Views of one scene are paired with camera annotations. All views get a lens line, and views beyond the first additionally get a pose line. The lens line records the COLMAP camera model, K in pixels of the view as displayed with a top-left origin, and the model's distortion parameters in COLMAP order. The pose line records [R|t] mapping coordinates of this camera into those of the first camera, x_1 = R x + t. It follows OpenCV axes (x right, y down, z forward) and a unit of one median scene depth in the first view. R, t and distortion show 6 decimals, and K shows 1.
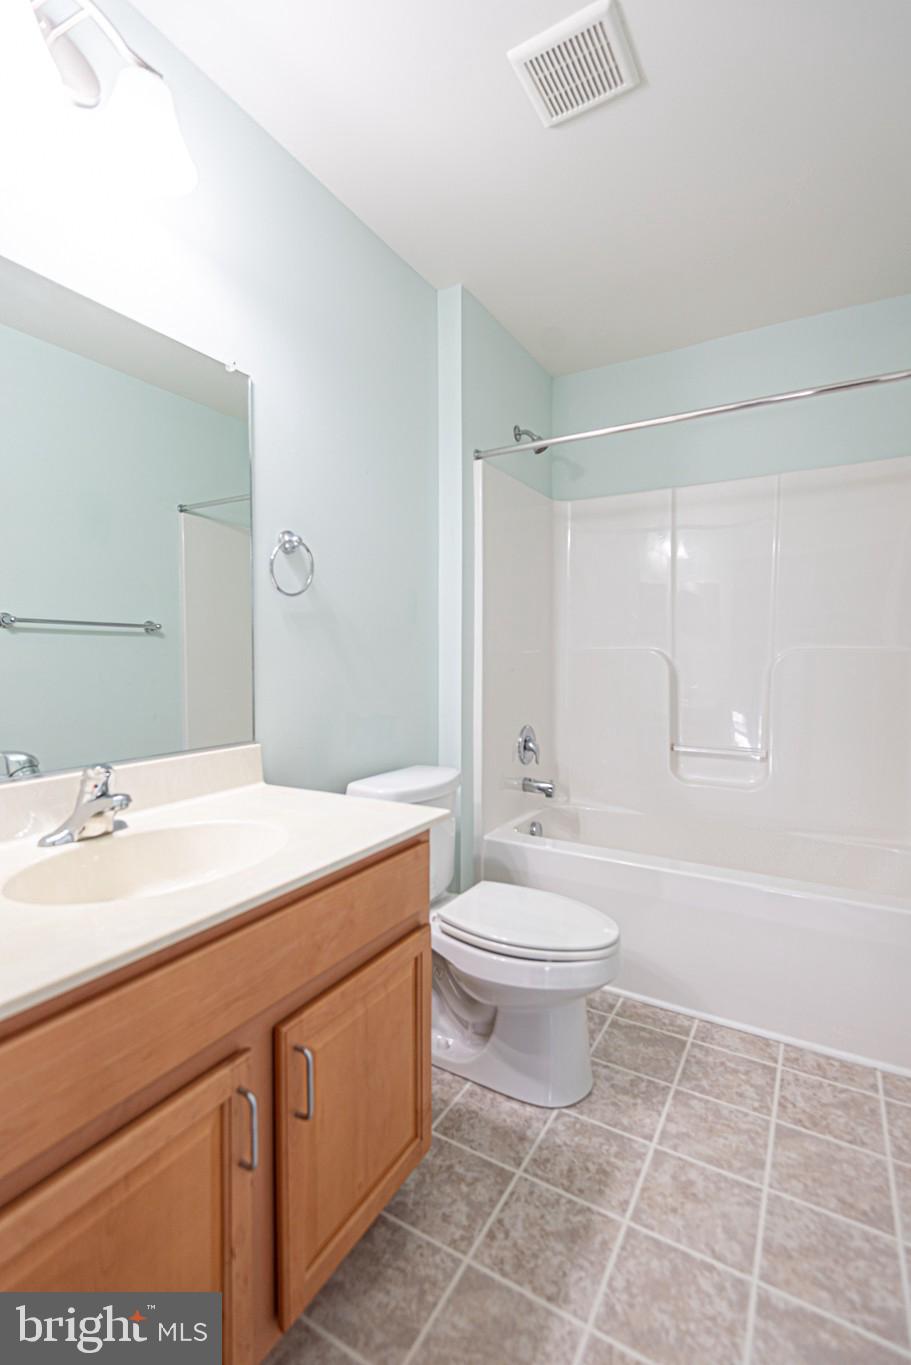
lens RADIAL K [[628.1, 0, 455.5], [0, 628.1, 682.5], [0, 0, 1]] dist [0.029168, -0.020163]
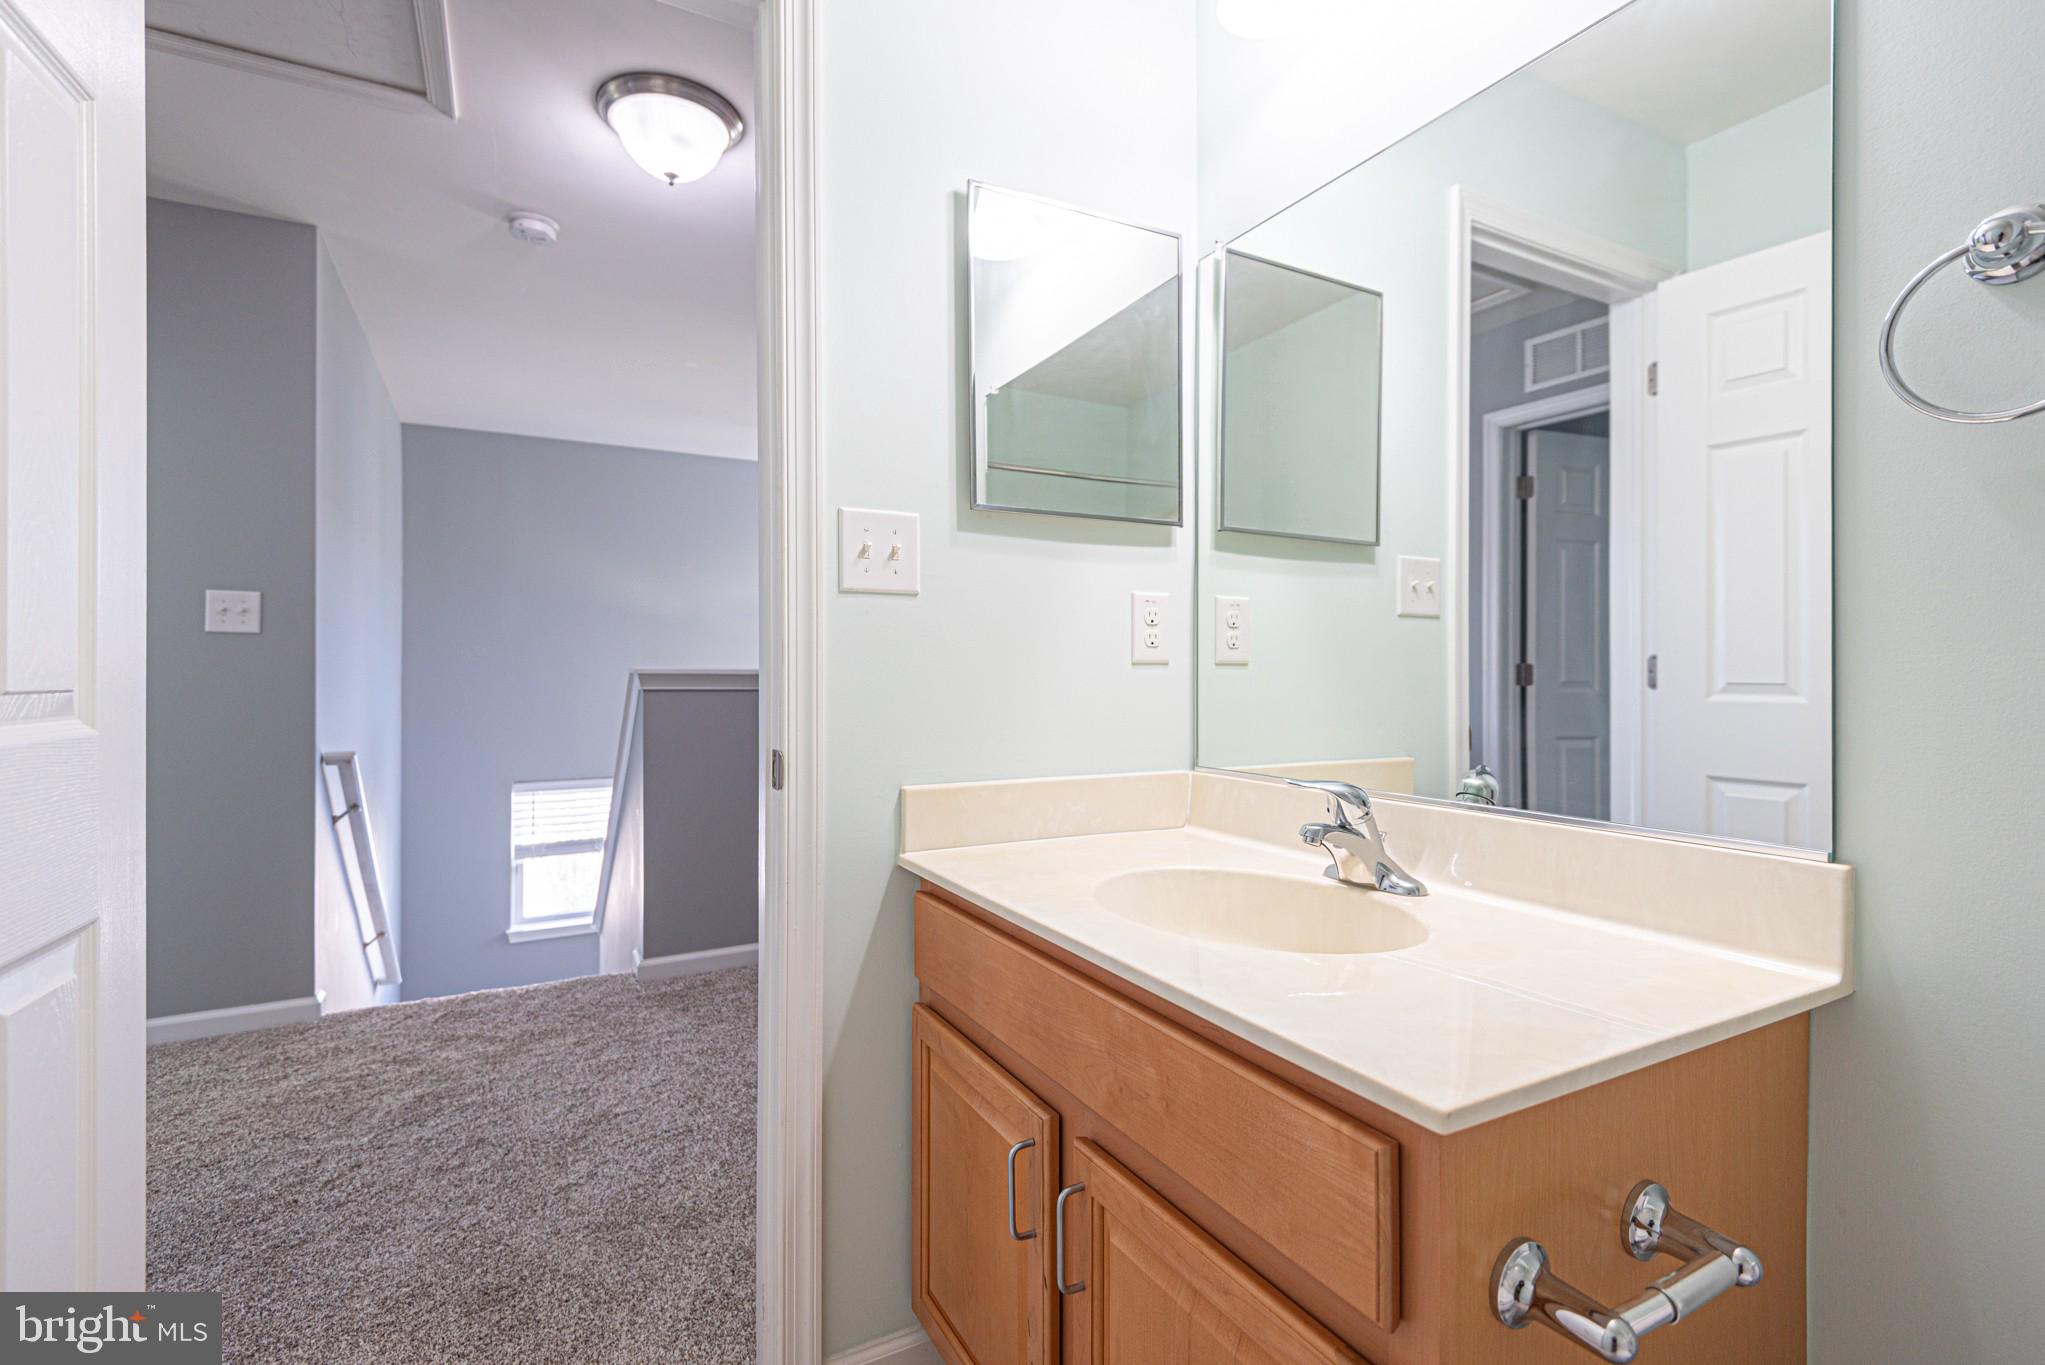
lens RADIAL K [[941.0, 0, 1030.0], [0, 941.0, 675.2], [0, 0, 1]] dist [0.029168, -0.020163]
pose [[-0.509830, -0.001935, -0.860273, 0.362730], [-0.039665, 0.998987, 0.021260, -0.003425], [0.859360, 0.044962, -0.509390, 0.782845]]
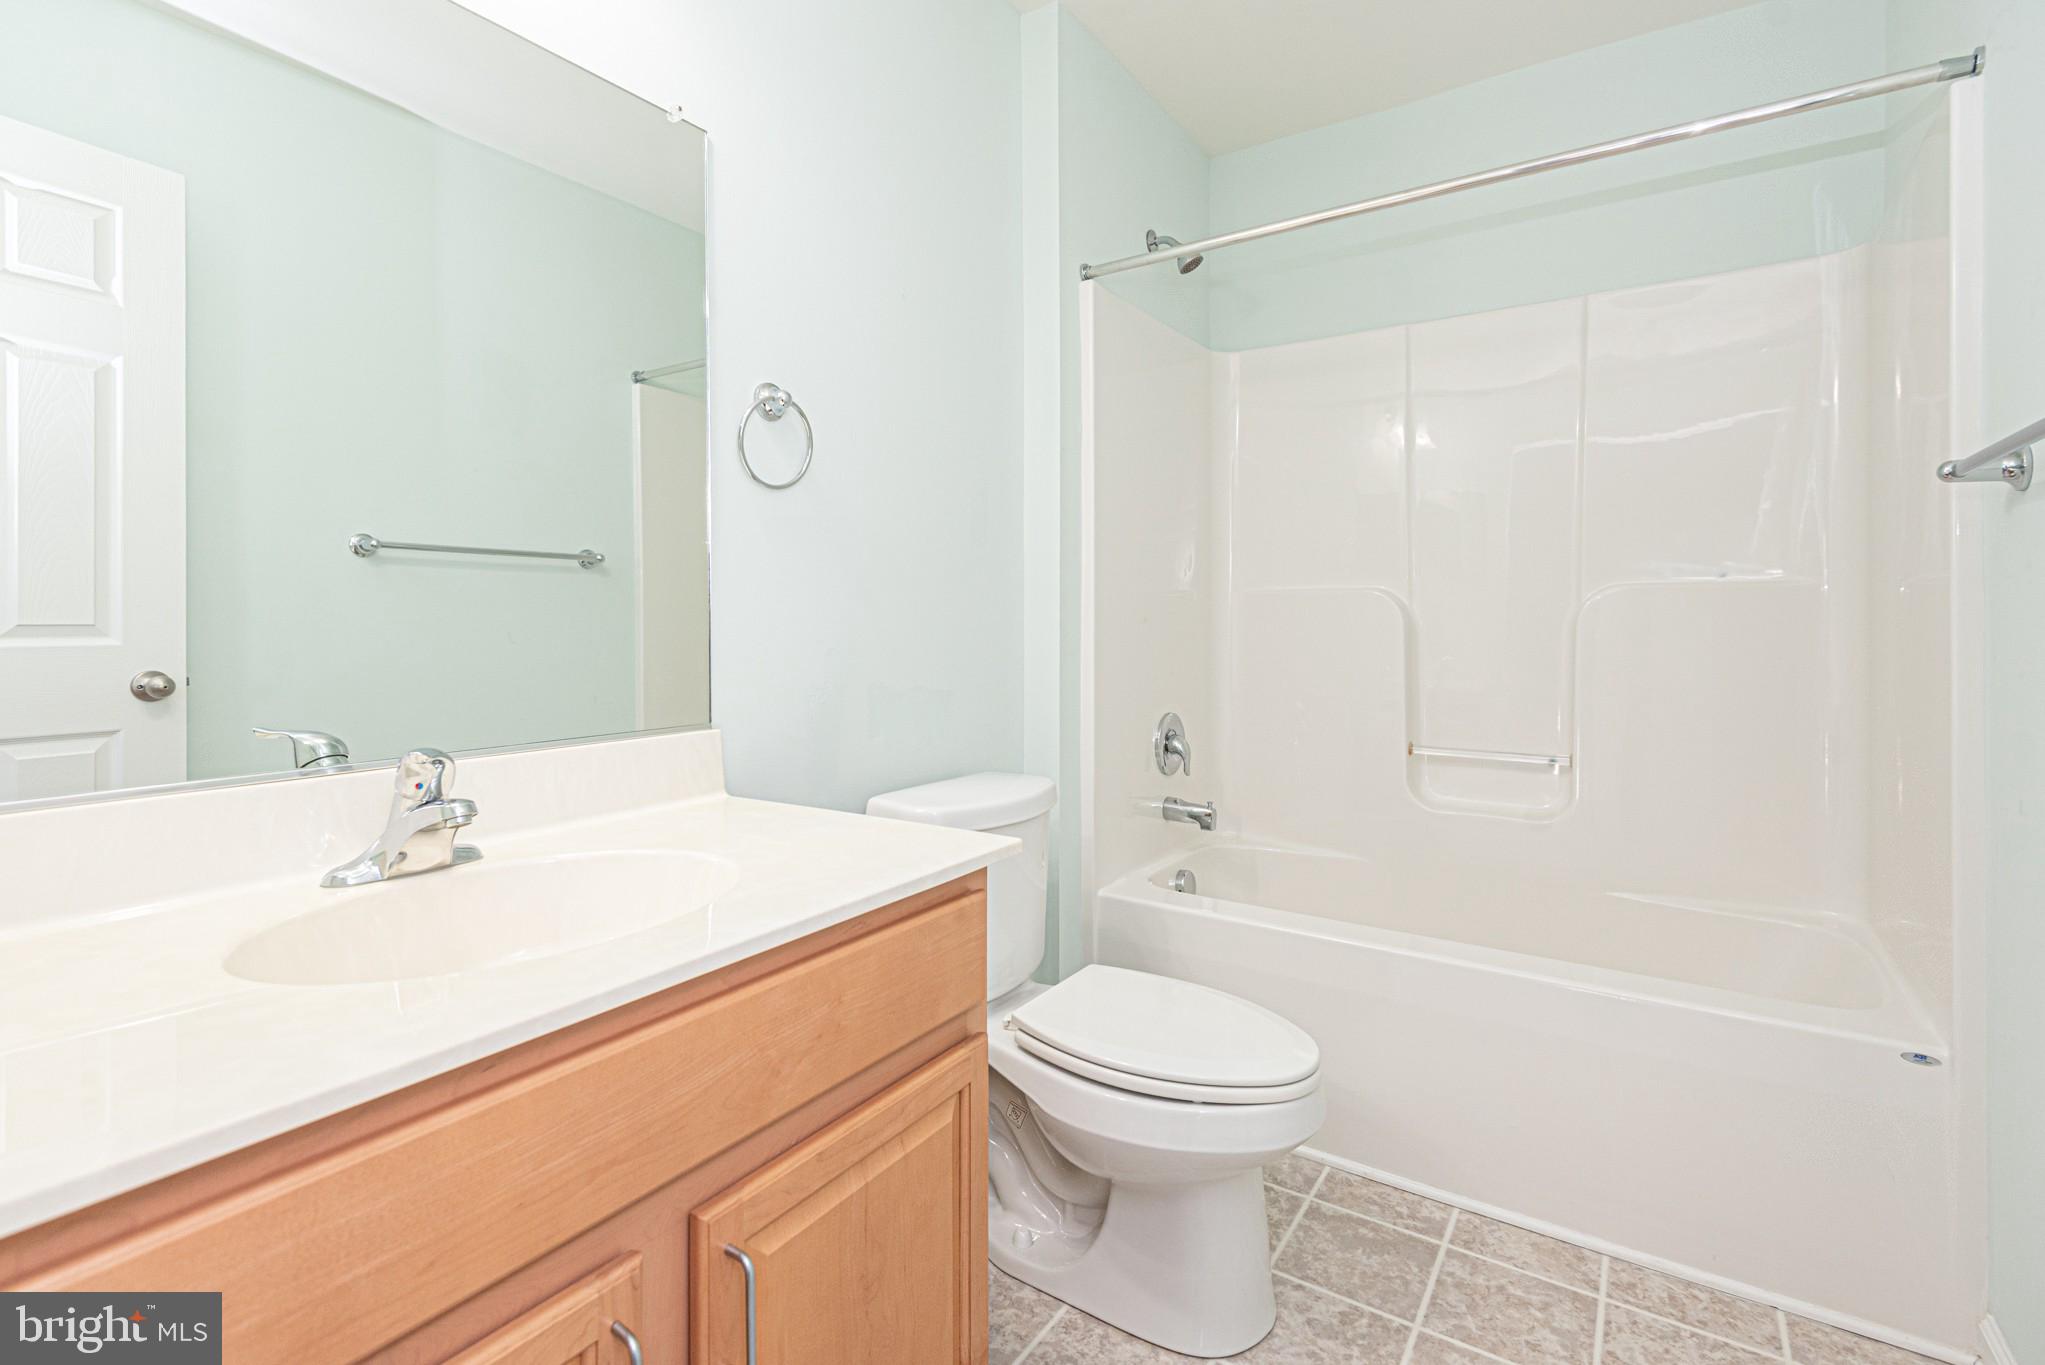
lens RADIAL K [[957.4, 0, 1021.8], [0, 957.4, 628.9], [0, 0, 1]] dist [0.030017, -0.021635]
pose [[0.998570, 0.001846, -0.053421, 0.029051], [-0.003568, 0.999477, -0.032150, 0.026981], [0.053333, 0.032295, 0.998054, 0.074365]]
